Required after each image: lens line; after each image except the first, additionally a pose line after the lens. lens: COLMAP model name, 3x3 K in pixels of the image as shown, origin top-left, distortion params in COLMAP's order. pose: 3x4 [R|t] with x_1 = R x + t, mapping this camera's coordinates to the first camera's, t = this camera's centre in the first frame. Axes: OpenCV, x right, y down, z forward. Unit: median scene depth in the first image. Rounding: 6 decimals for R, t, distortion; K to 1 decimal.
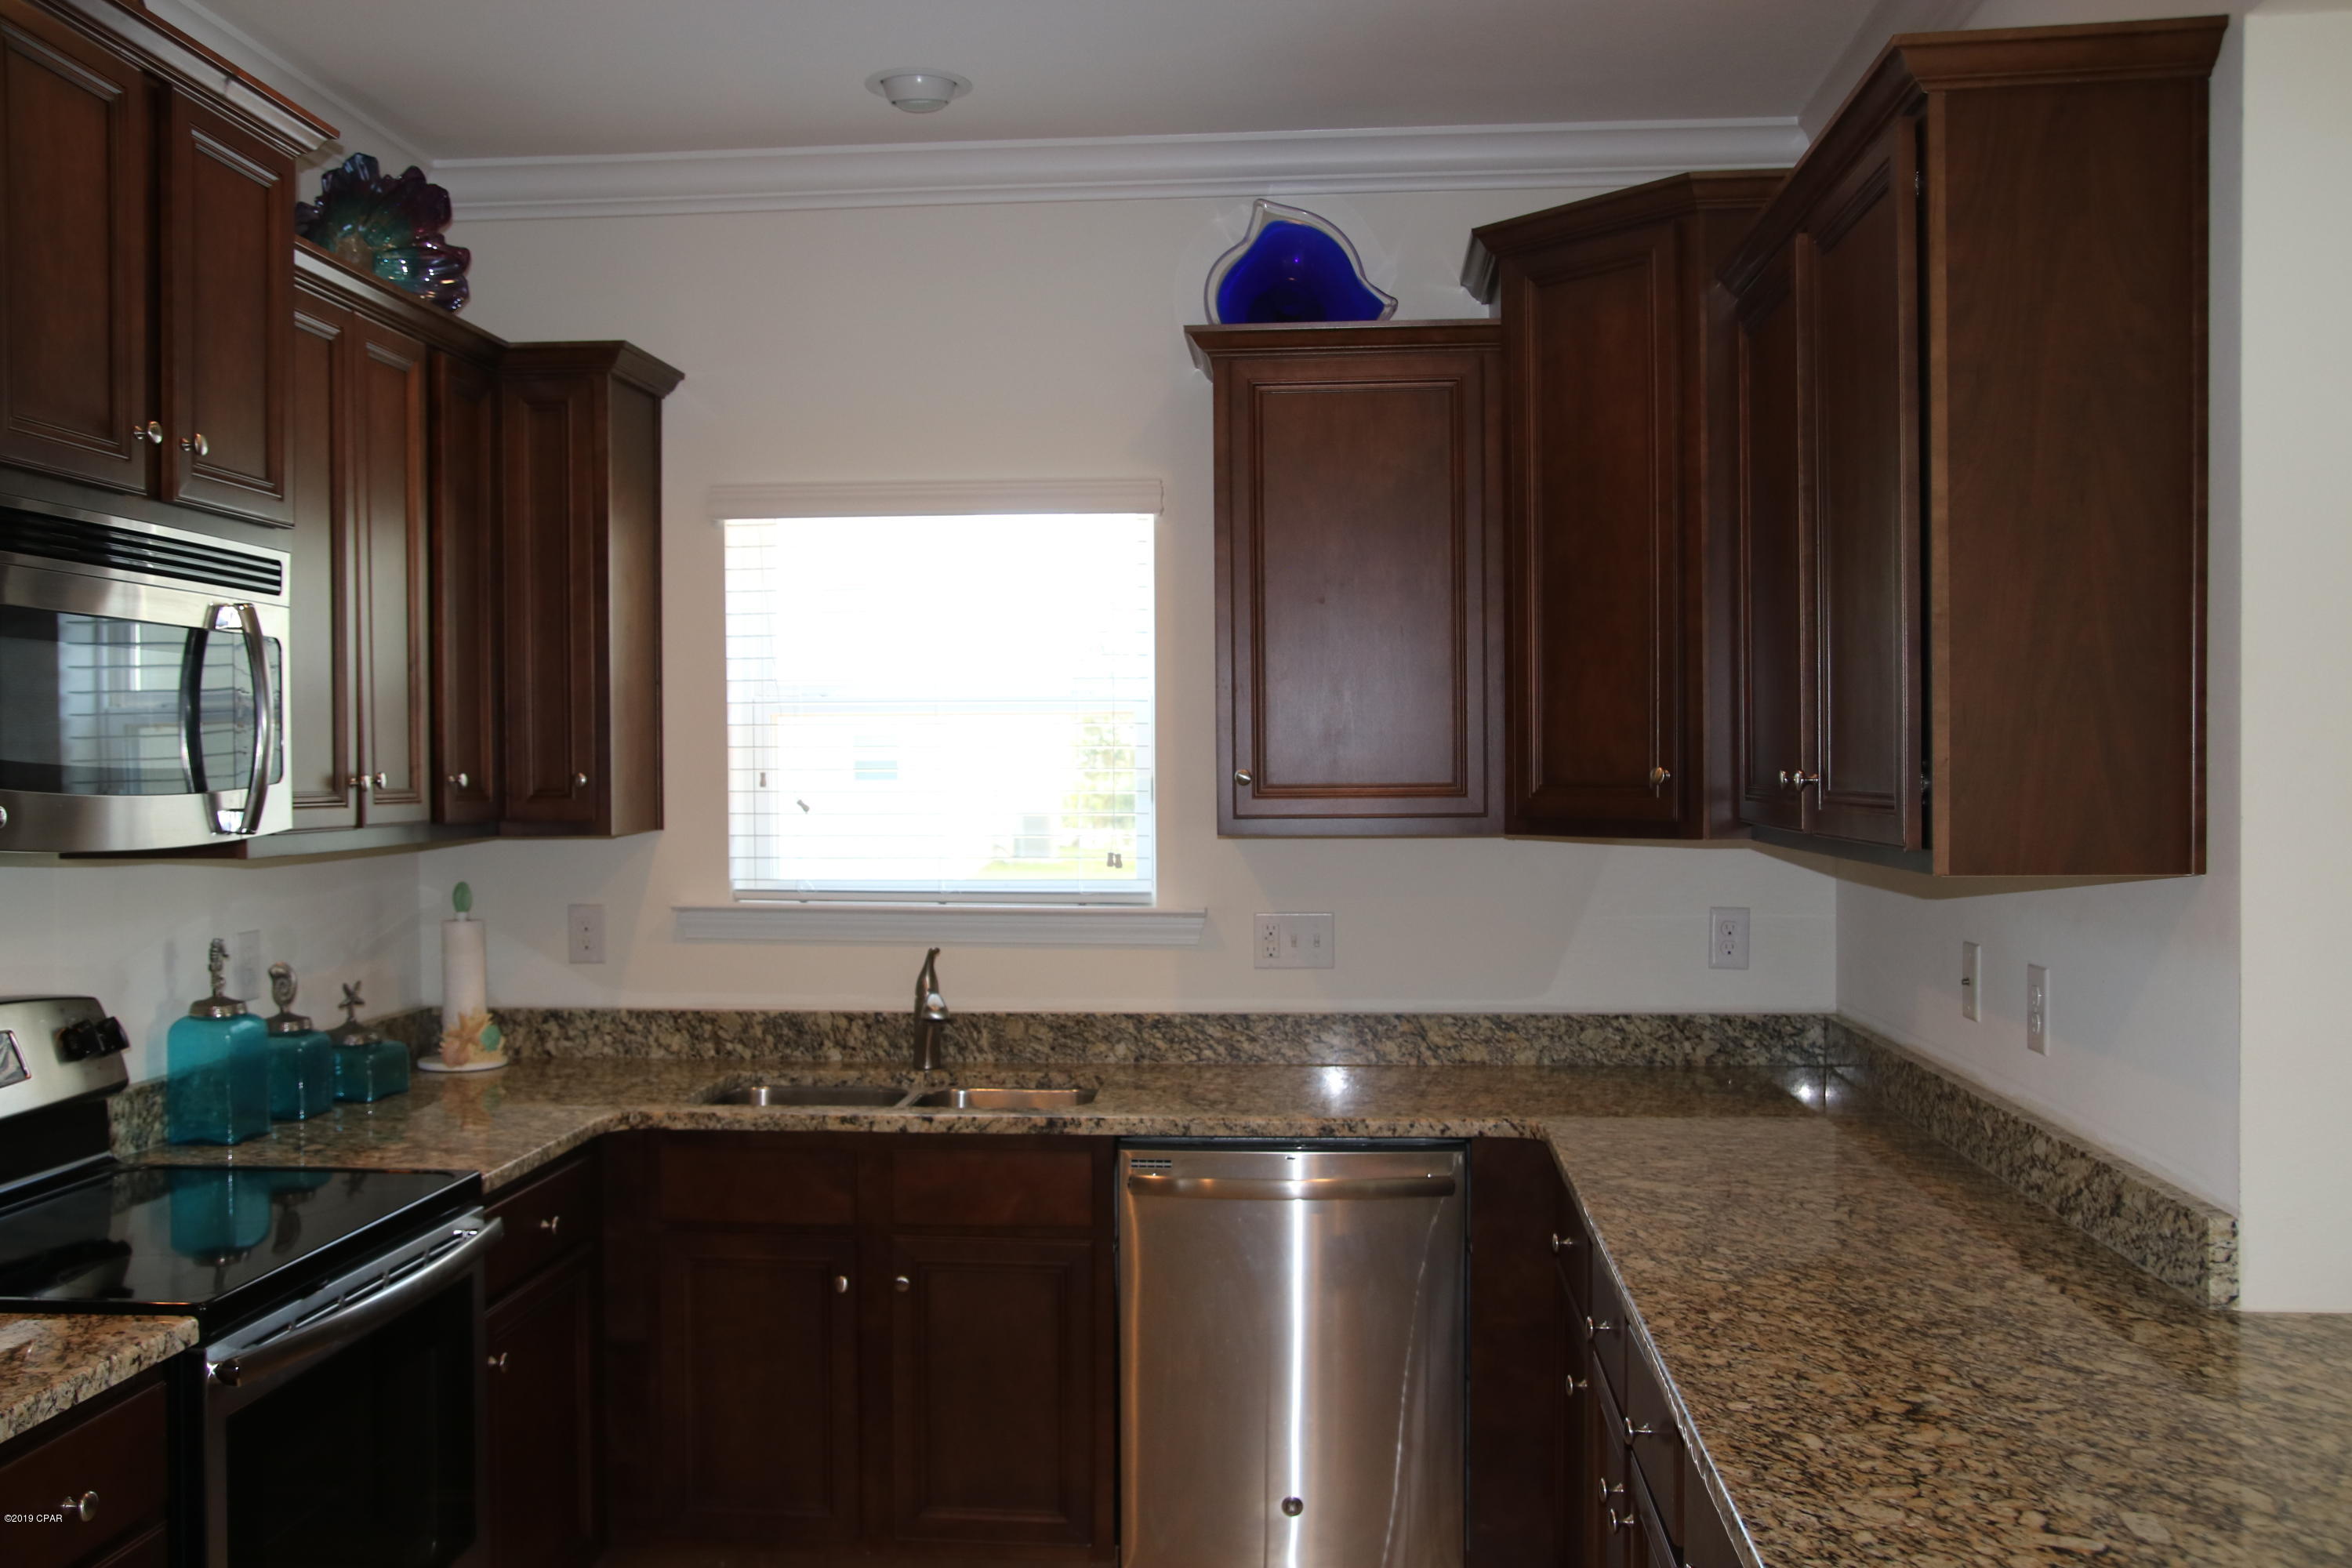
lens RADIAL K [[2061.4, 0, 1160.3], [0, 2061.4, 803.0], [0, 0, 1]] dist [-0.102912, 0.166445]
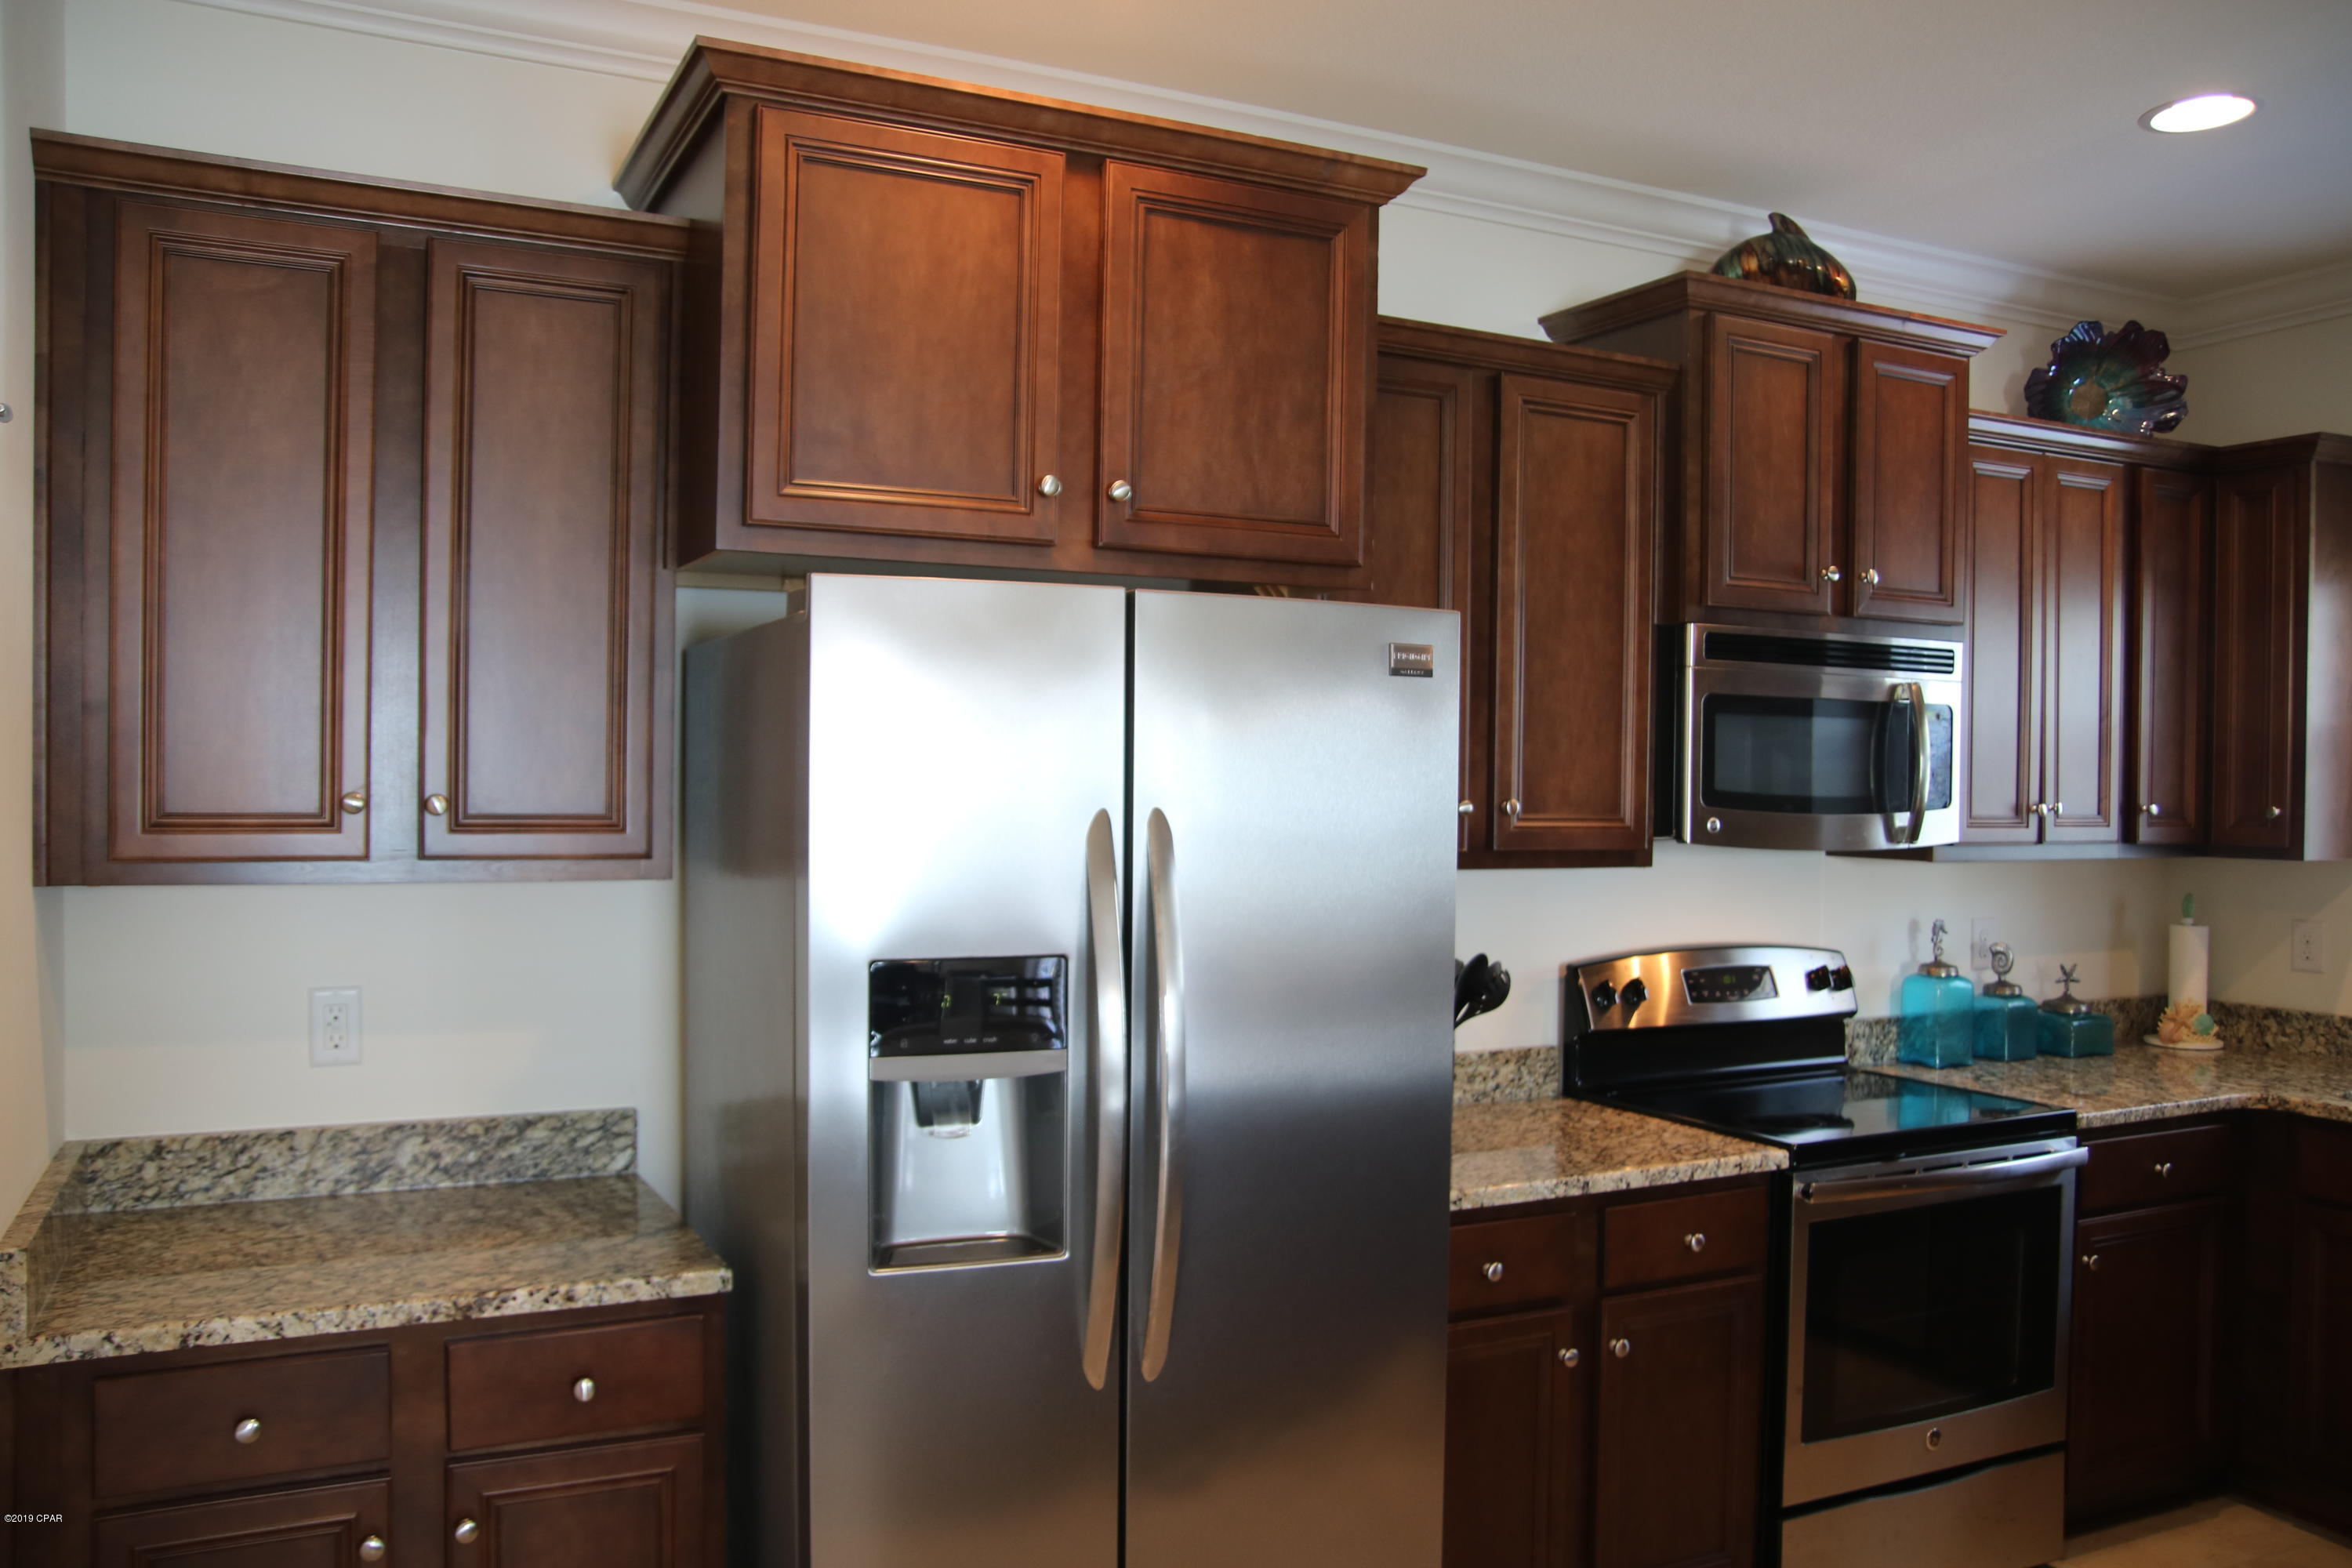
lens RADIAL K [[1813.7, 0, 1151.5], [0, 1813.7, 807.6], [0, 0, 1]] dist [-0.120611, 0.102642]
pose [[0.517201, 0.027813, -0.855412, 0.290340], [-0.031447, 0.999414, 0.013482, -0.008735], [0.855286, 0.019927, 0.517773, -0.086469]]
